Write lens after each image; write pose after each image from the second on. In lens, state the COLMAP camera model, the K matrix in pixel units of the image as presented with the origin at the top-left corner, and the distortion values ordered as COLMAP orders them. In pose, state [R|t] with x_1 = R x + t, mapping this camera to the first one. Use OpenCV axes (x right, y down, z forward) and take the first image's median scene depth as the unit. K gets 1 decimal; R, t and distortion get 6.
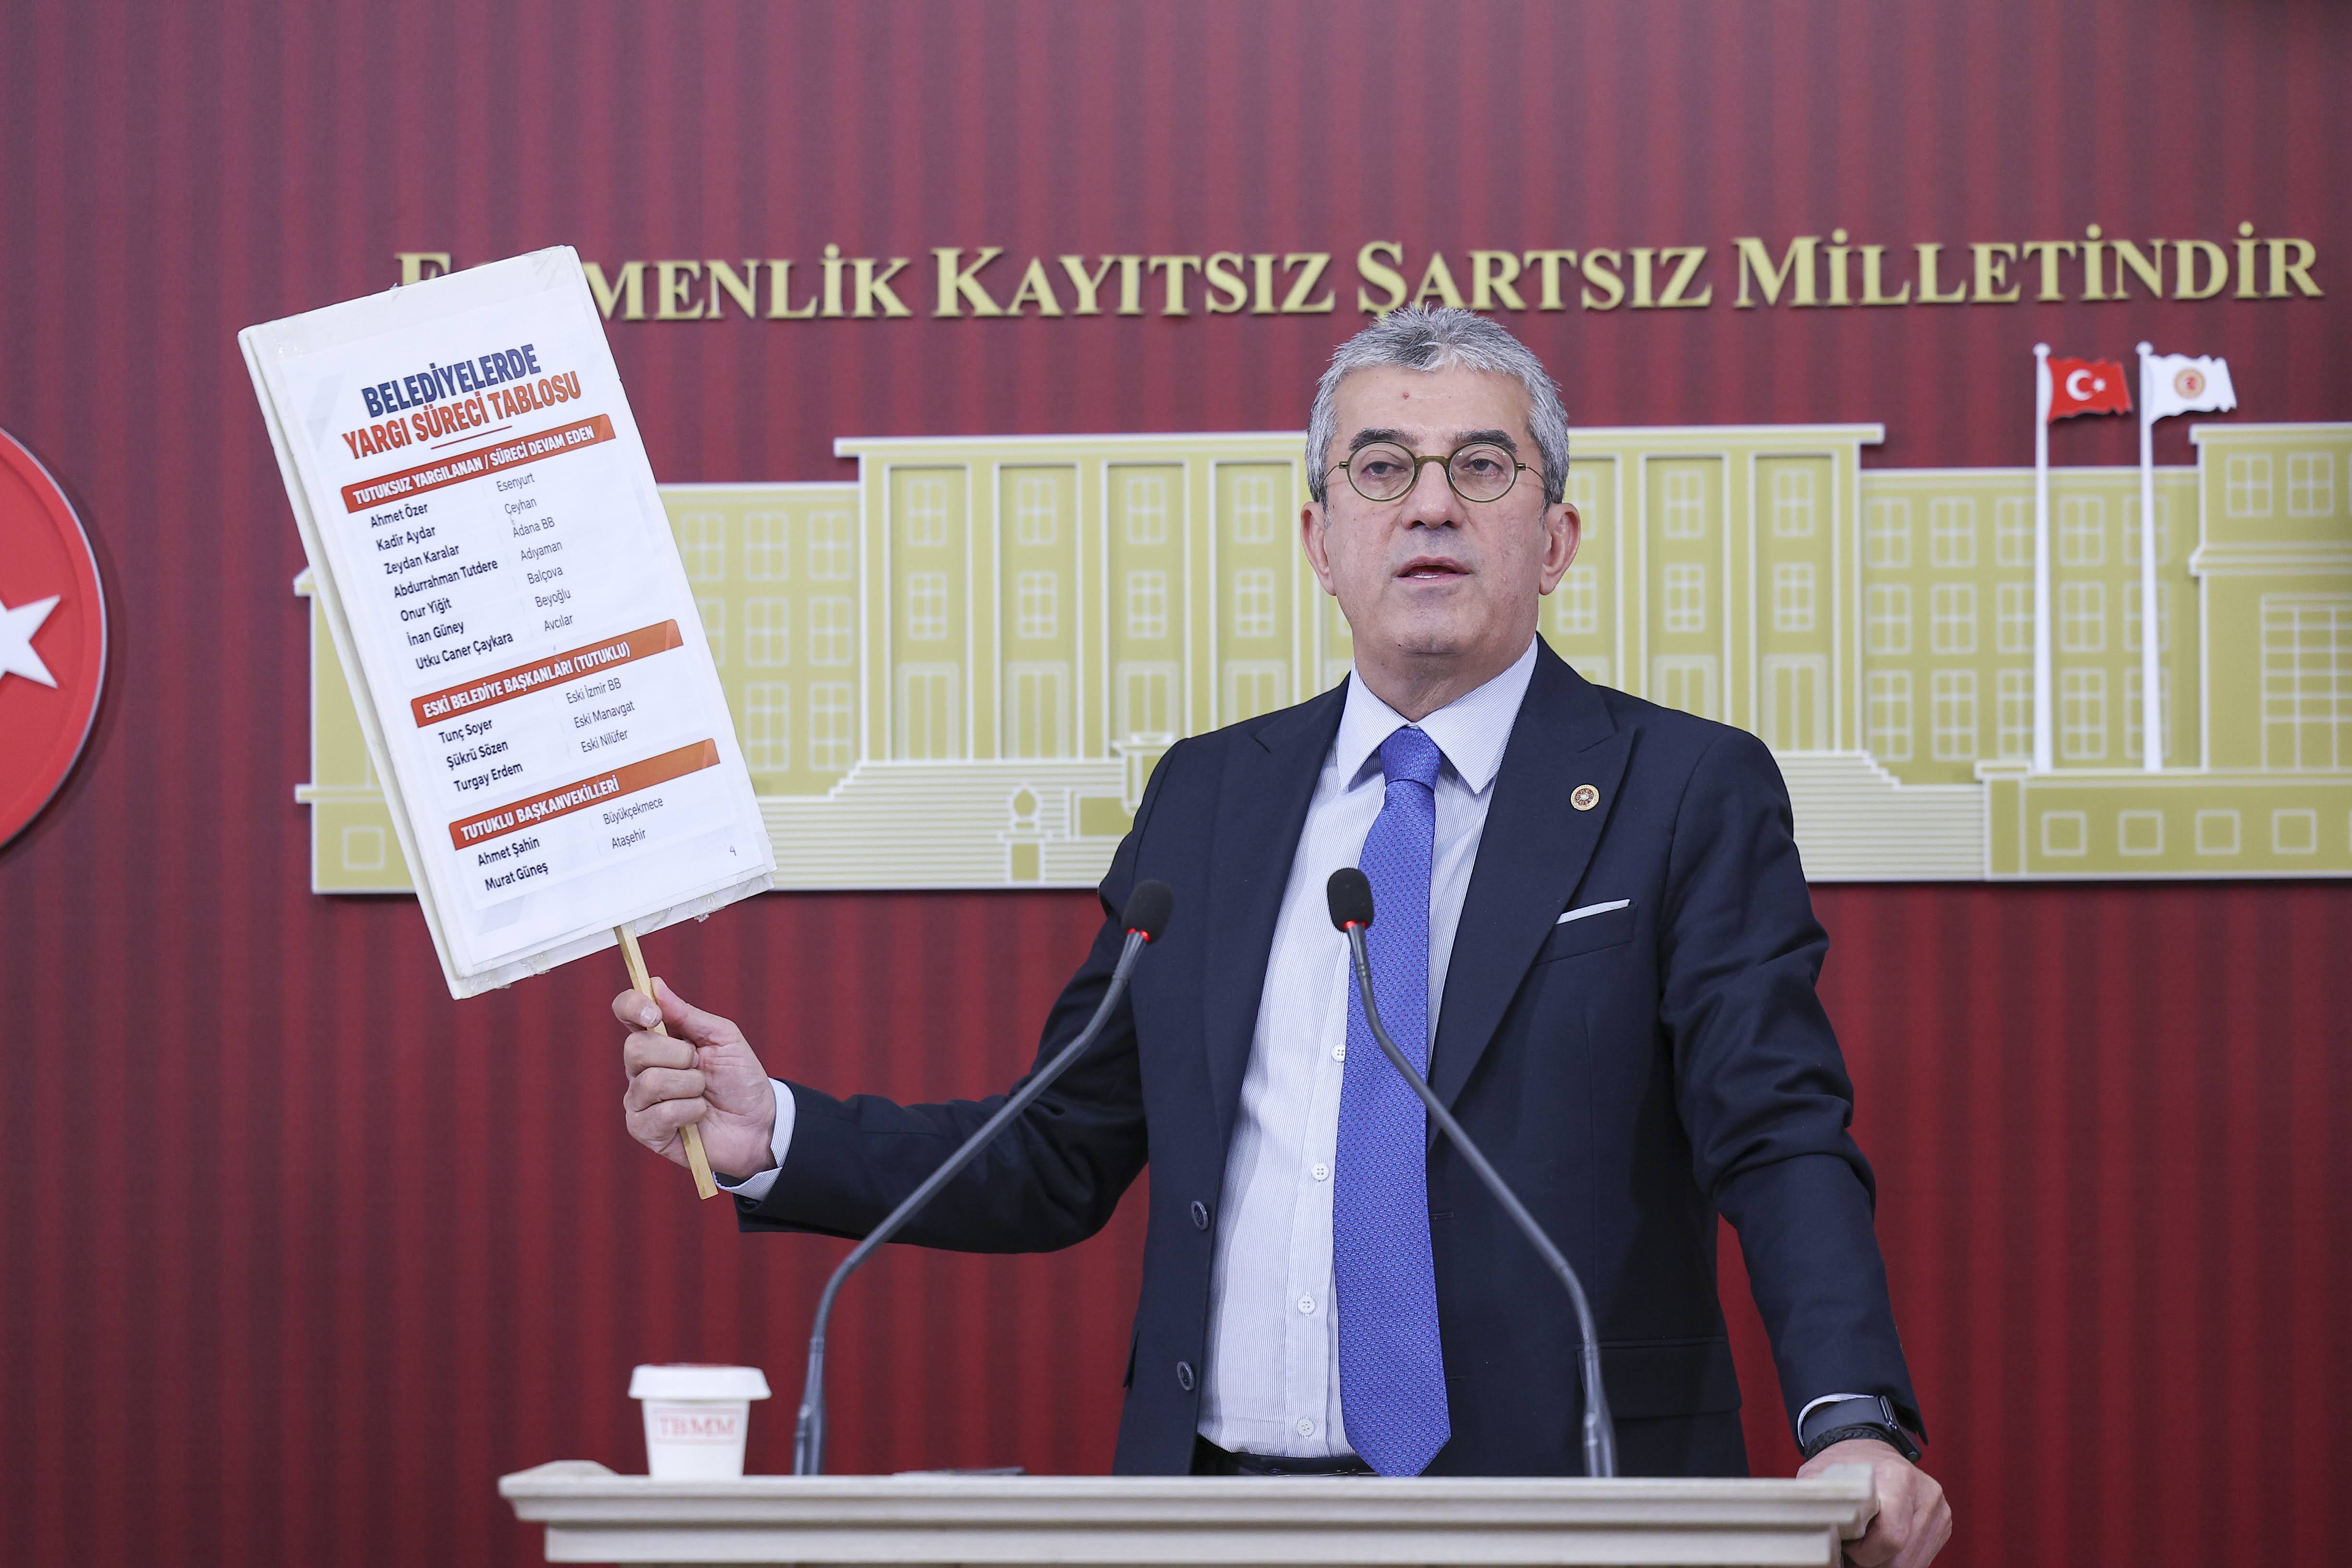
lens RADIAL K [[8527.6, 0, 1172.7], [0, 8527.6, 914.2], [0, 0, 1]] dist [-0.024917, 0.000000]
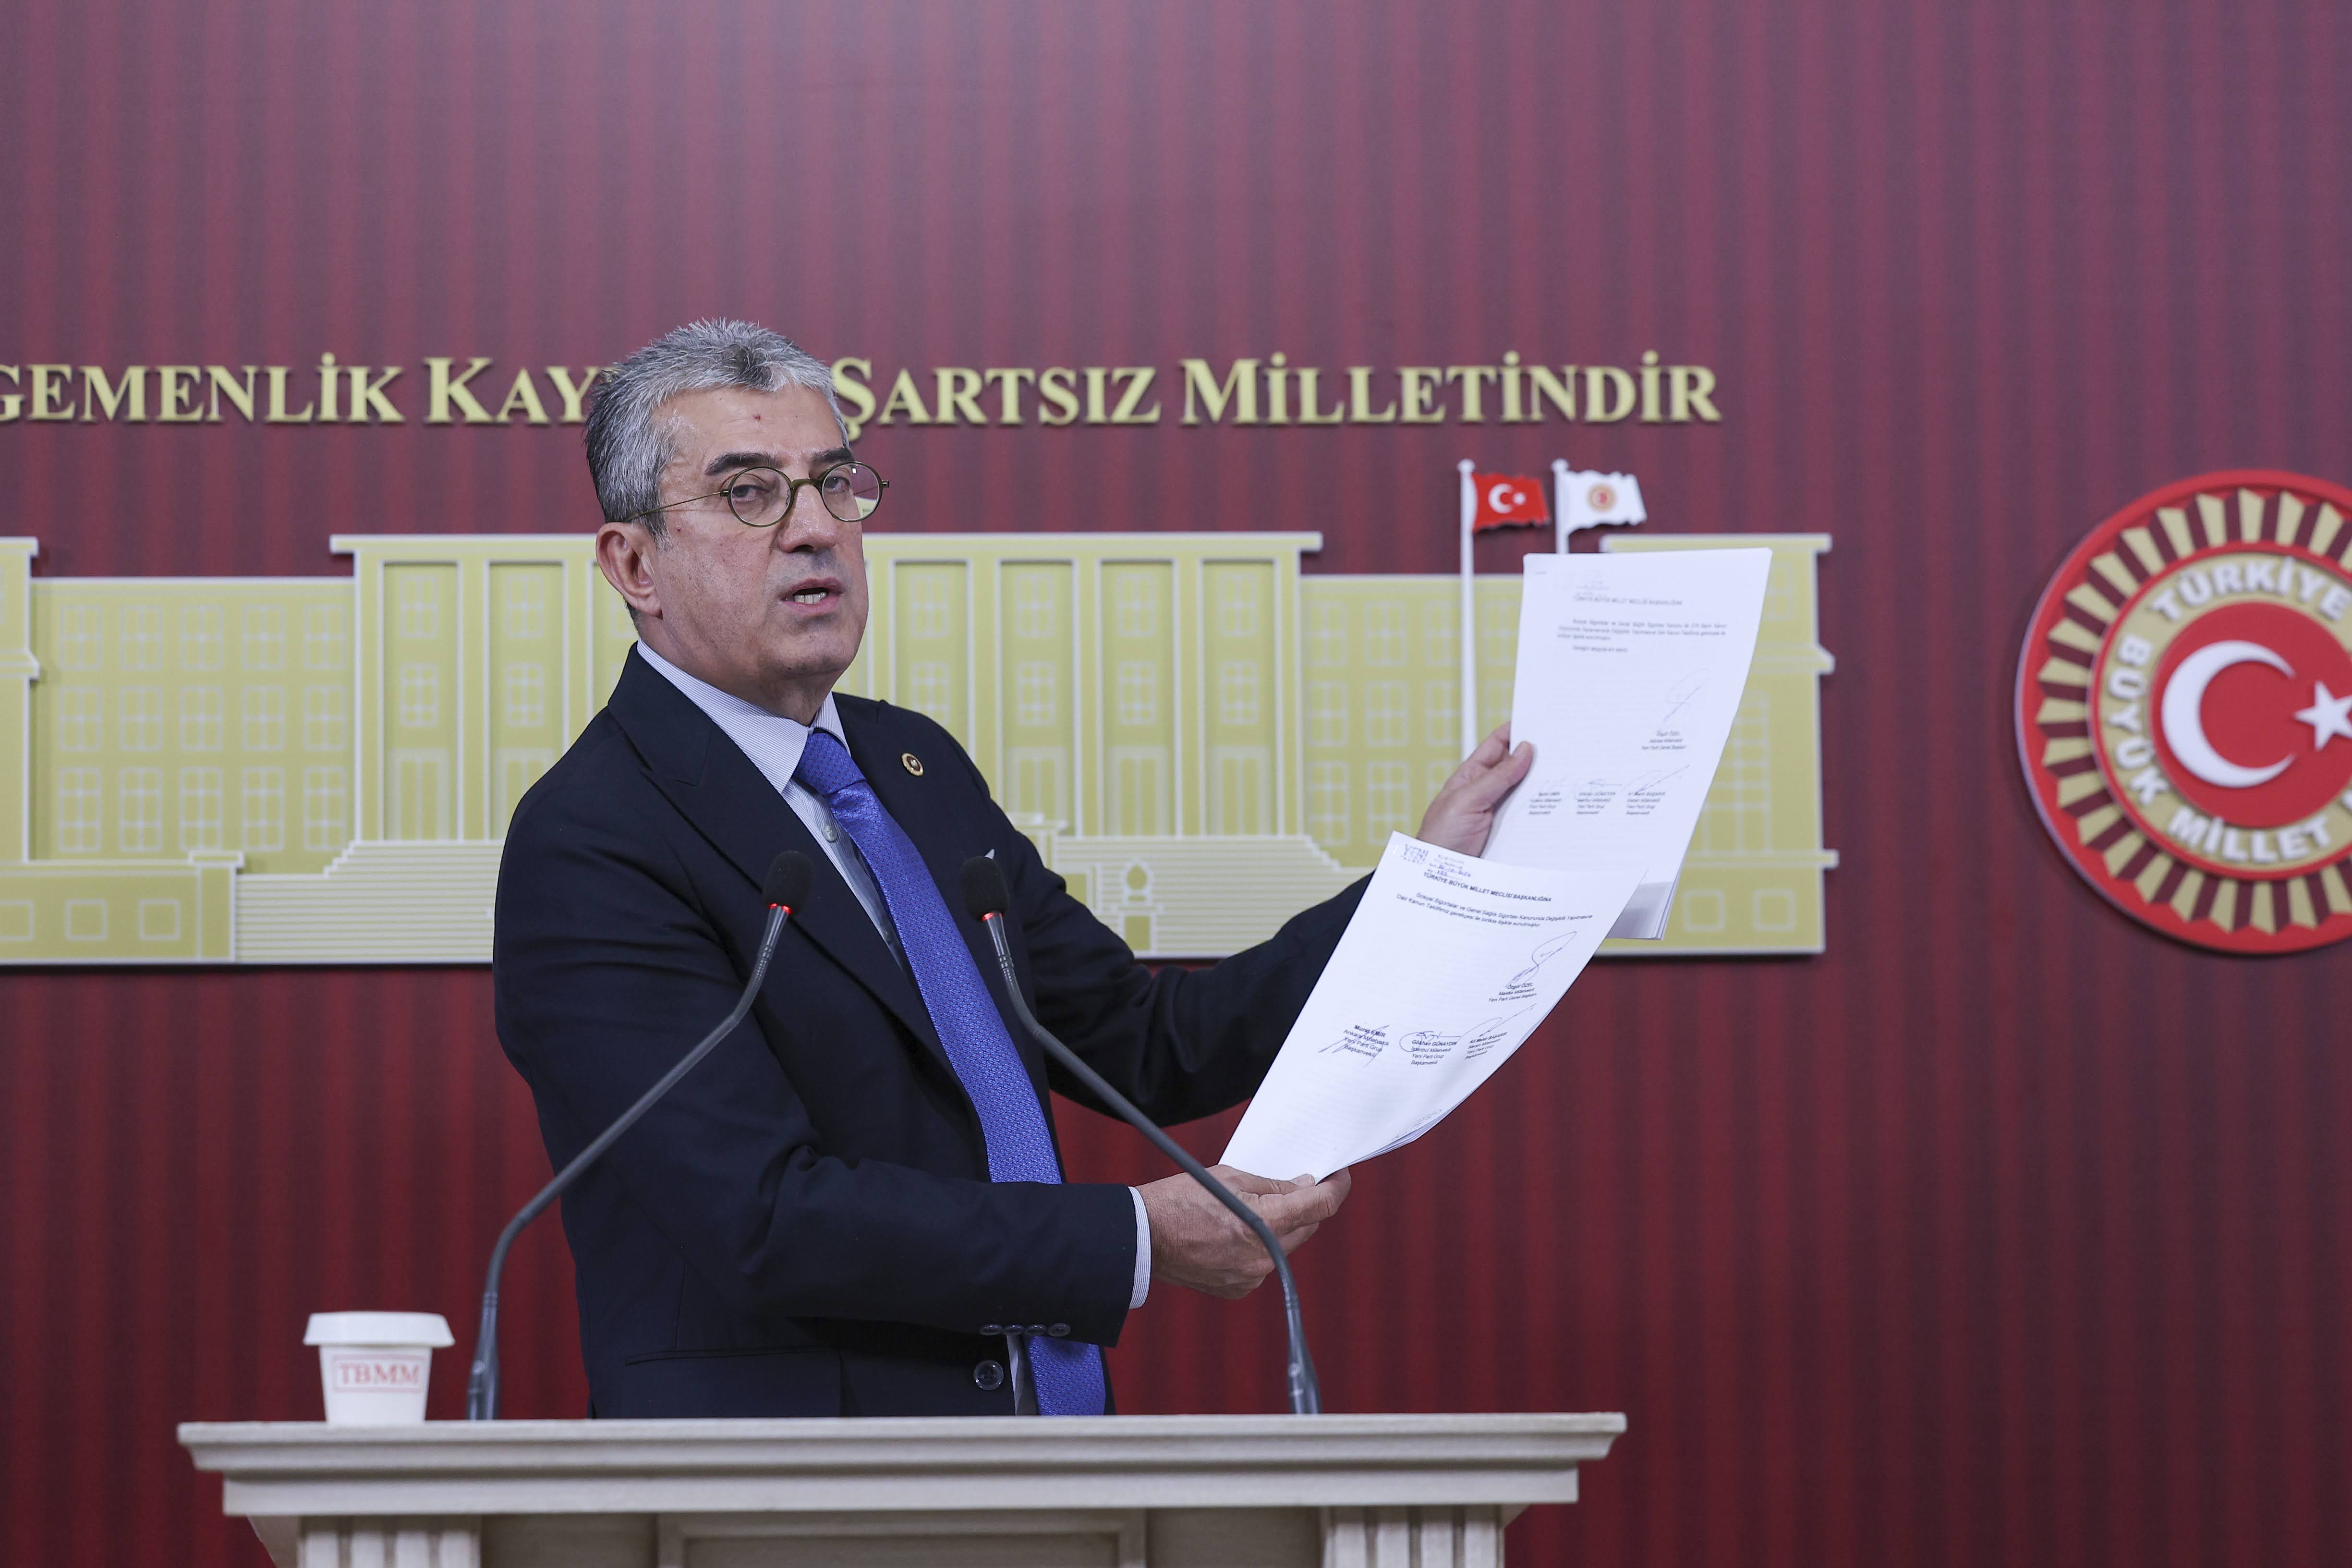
lens RADIAL K [[6312.4, 0, 1184.5], [0, 6312.4, 787.3], [0, 0, 1]] dist [0.000050, 0.000000]
pose [[0.986917, 0.010259, 0.160904, -0.061021], [0.004083, 0.996063, -0.088552, 0.044684], [-0.161179, 0.088050, 0.982990, 0.223174]]
